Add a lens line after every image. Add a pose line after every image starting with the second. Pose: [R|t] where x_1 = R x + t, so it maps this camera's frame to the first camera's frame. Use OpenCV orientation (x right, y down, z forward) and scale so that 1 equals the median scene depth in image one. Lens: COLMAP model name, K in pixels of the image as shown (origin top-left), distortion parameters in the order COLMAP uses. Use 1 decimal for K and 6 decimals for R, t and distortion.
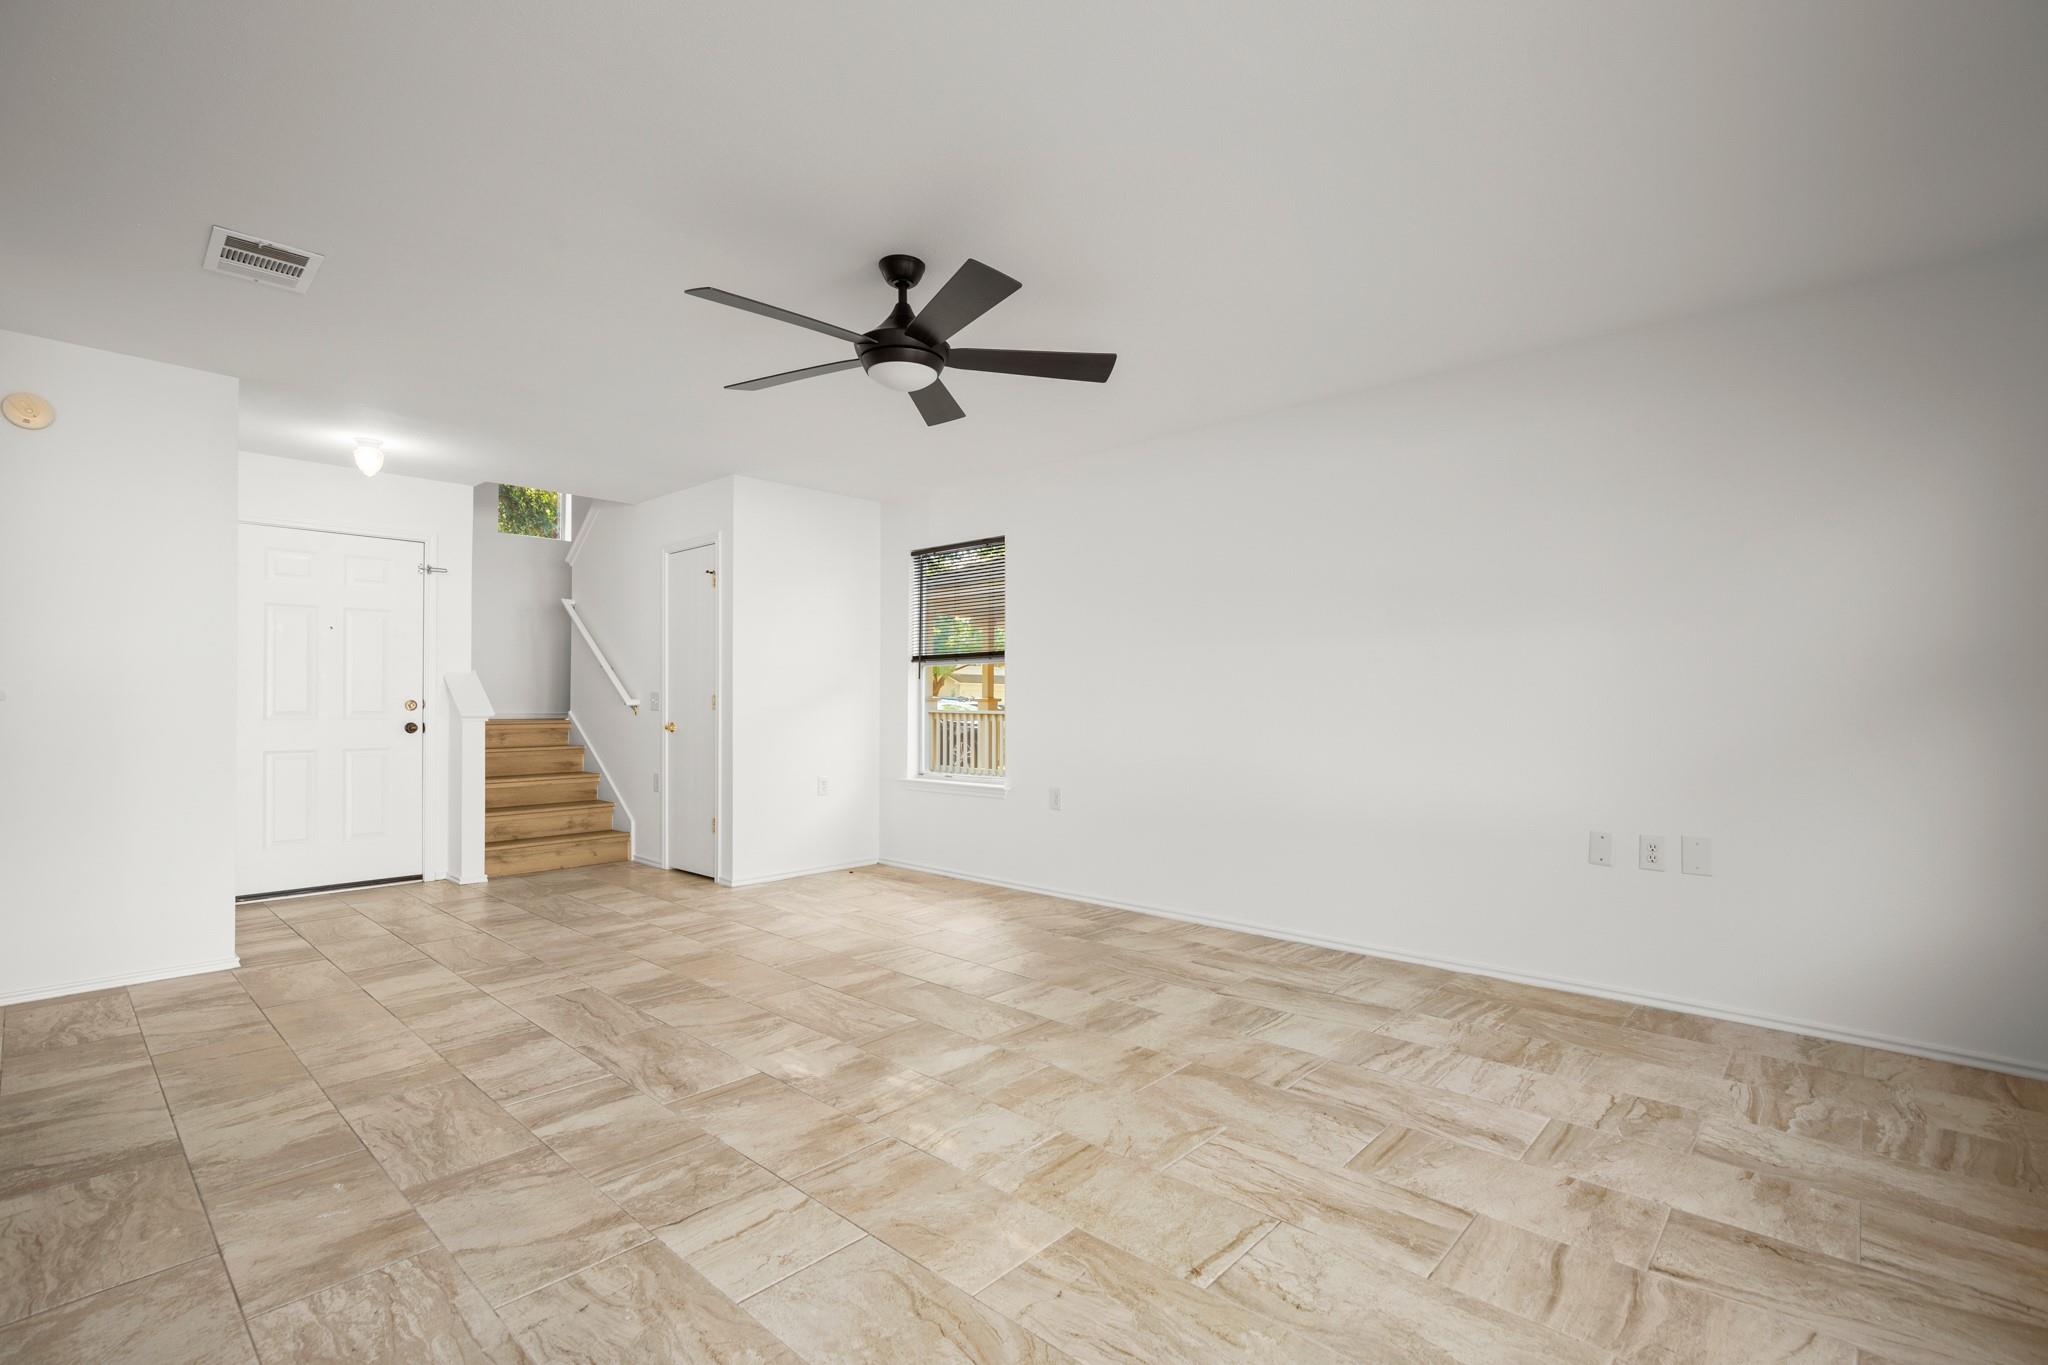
lens RADIAL K [[933.2, 0, 1038.0], [0, 933.2, 701.1], [0, 0, 1]] dist [-0.012234, 0.008153]
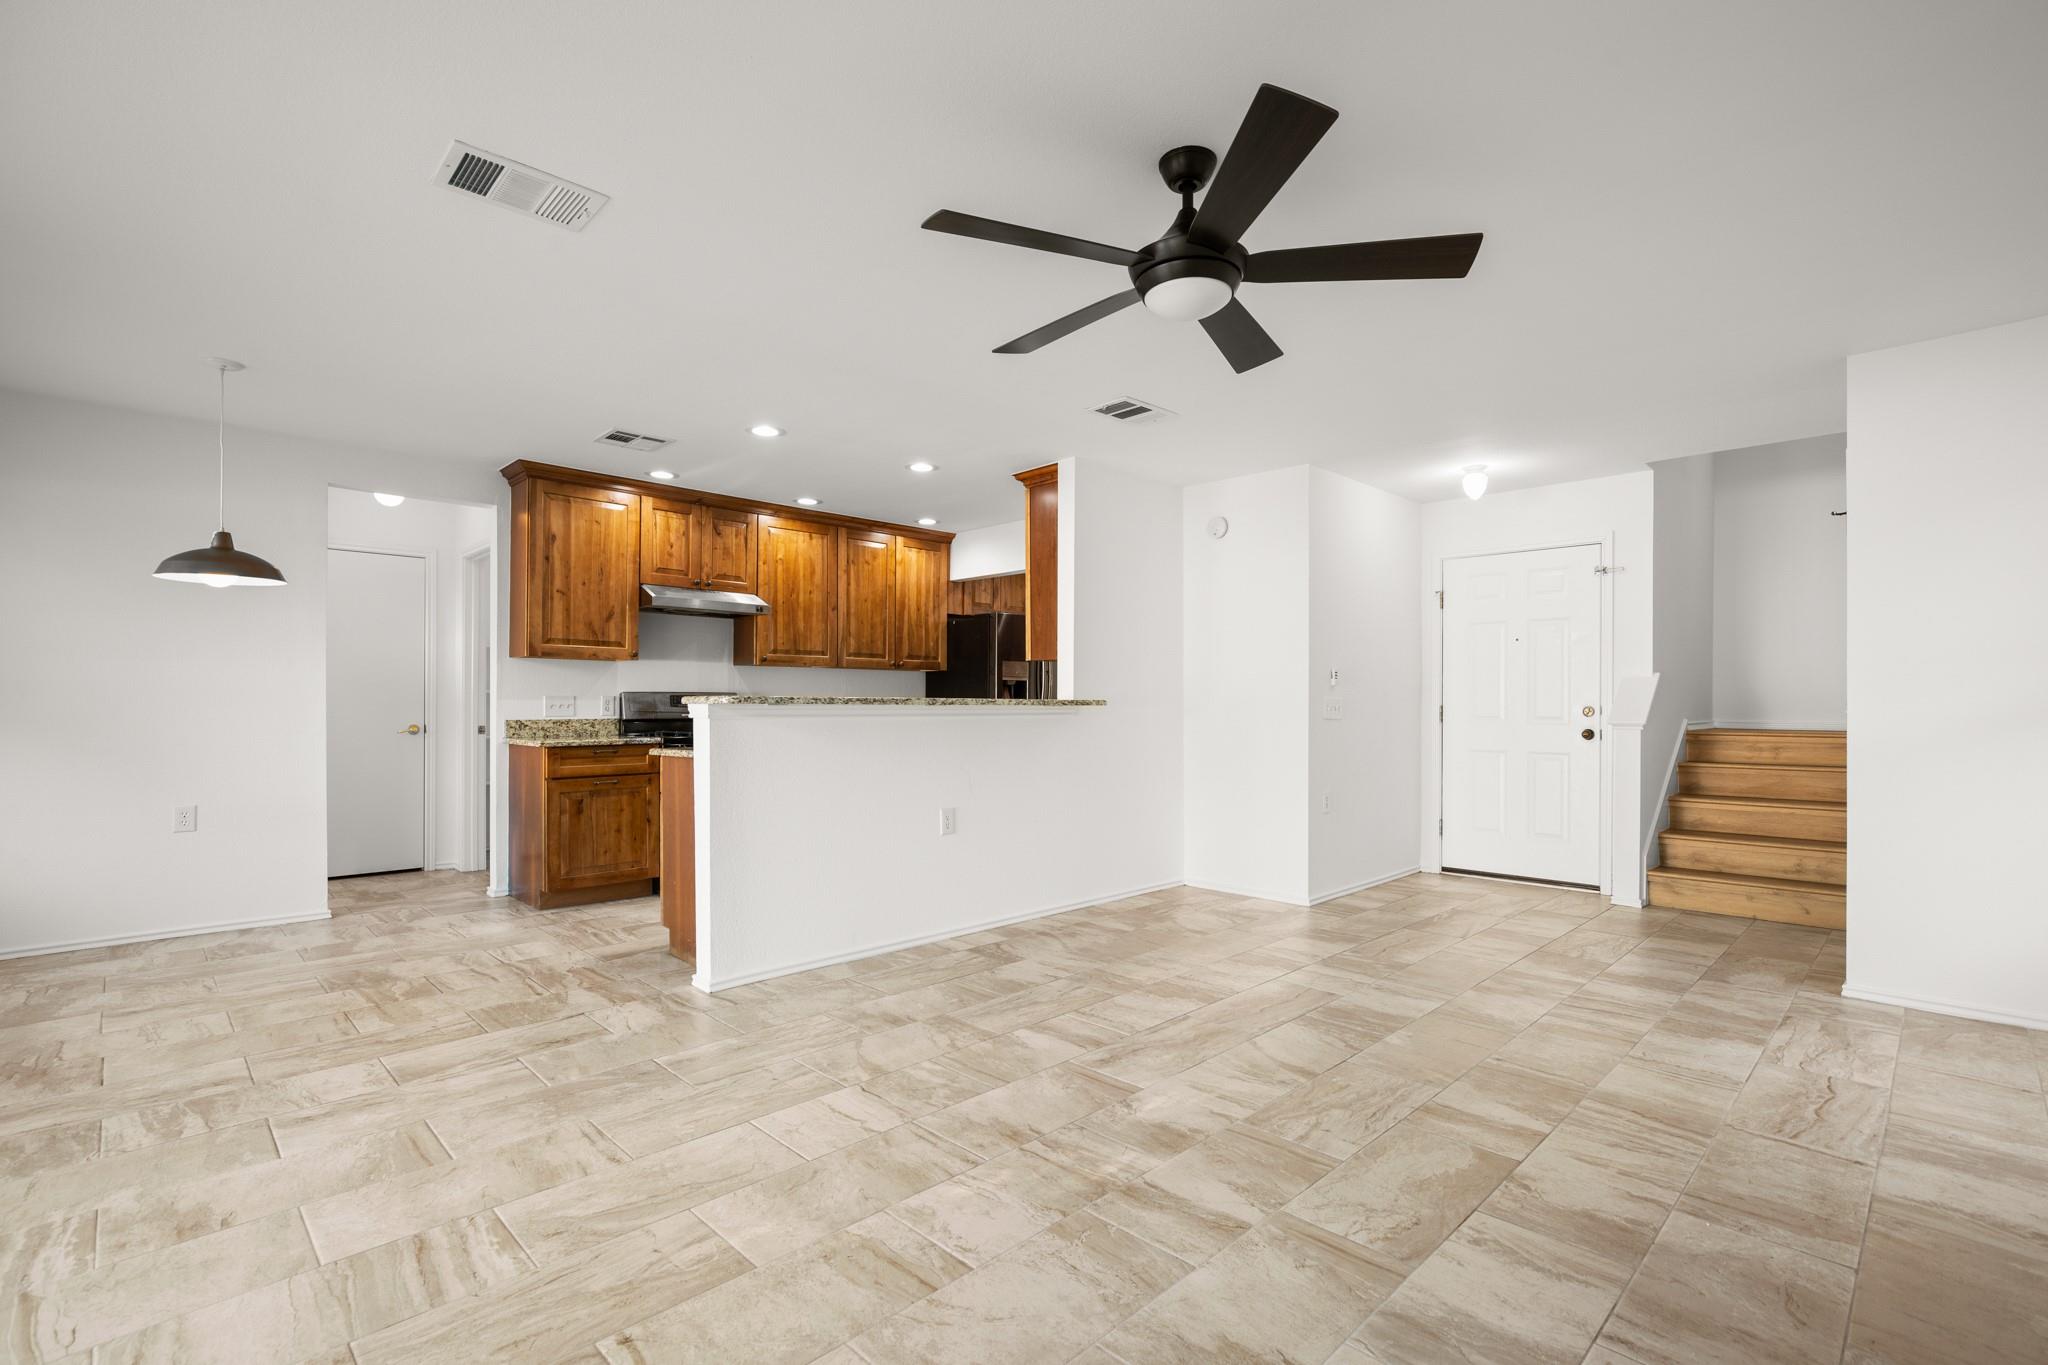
lens RADIAL K [[933.2, 0, 1038.0], [0, 933.2, 701.1], [0, 0, 1]] dist [-0.012234, 0.008153]
pose [[-0.048752, -0.002842, -0.998807, 0.636174], [-0.002776, 0.999992, -0.002710, -0.003844], [0.998807, 0.002640, -0.048760, 0.871577]]
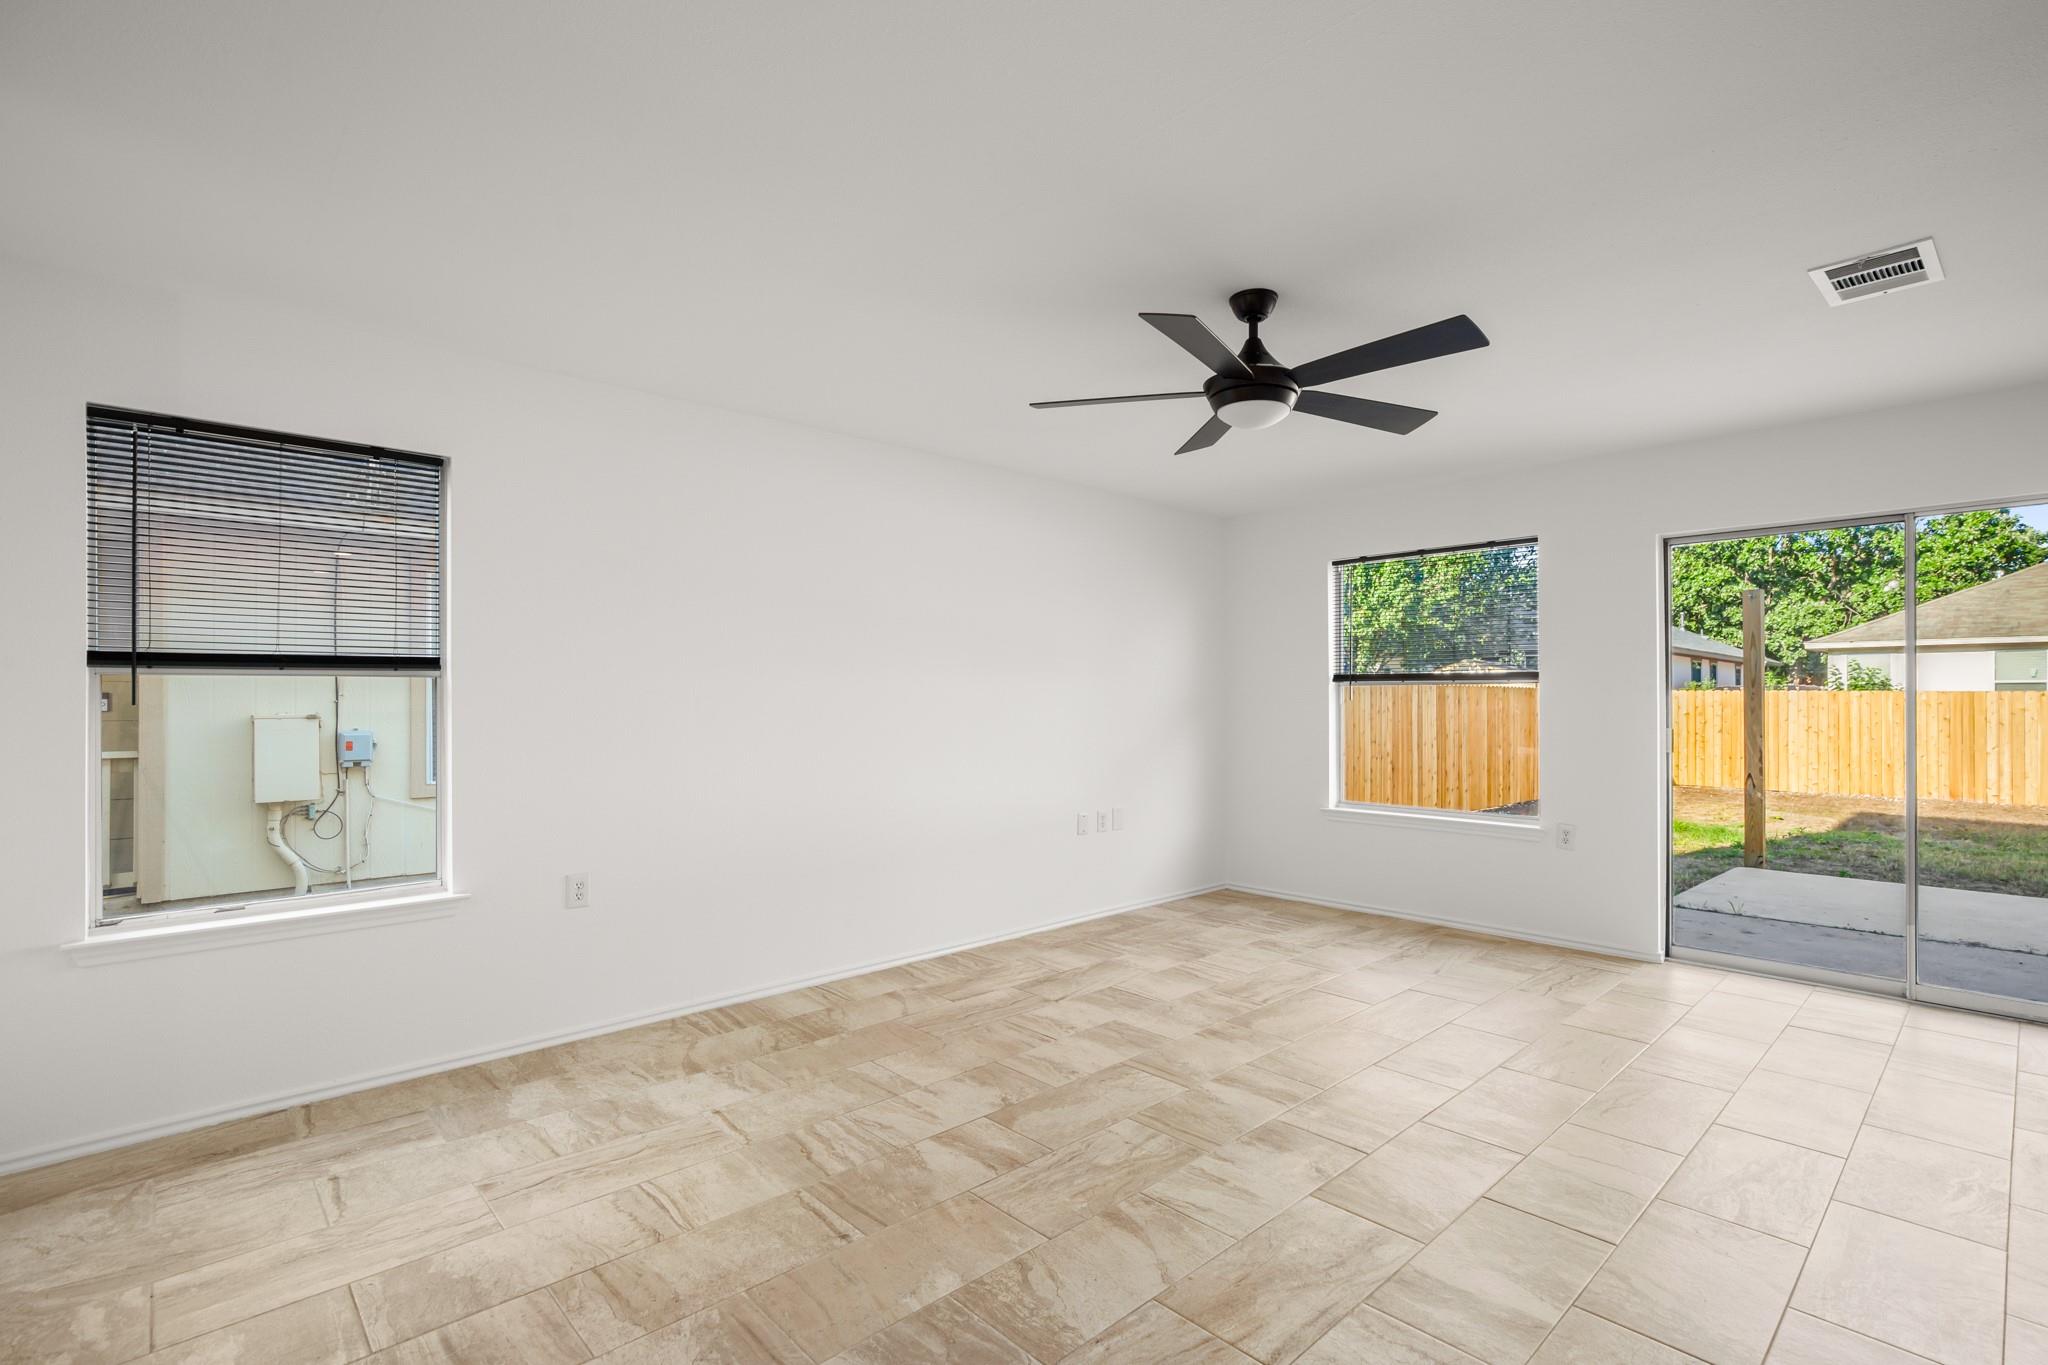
lens RADIAL K [[951.1, 0, 1056.2], [0, 951.1, 701.4], [0, 0, 1]] dist [-0.000283, 0.000319]
pose [[0.065600, -0.002634, 0.997843, -1.100999], [-0.000077, 0.999996, 0.002645, -0.052647], [-0.997846, -0.000250, 0.065600, 1.094489]]
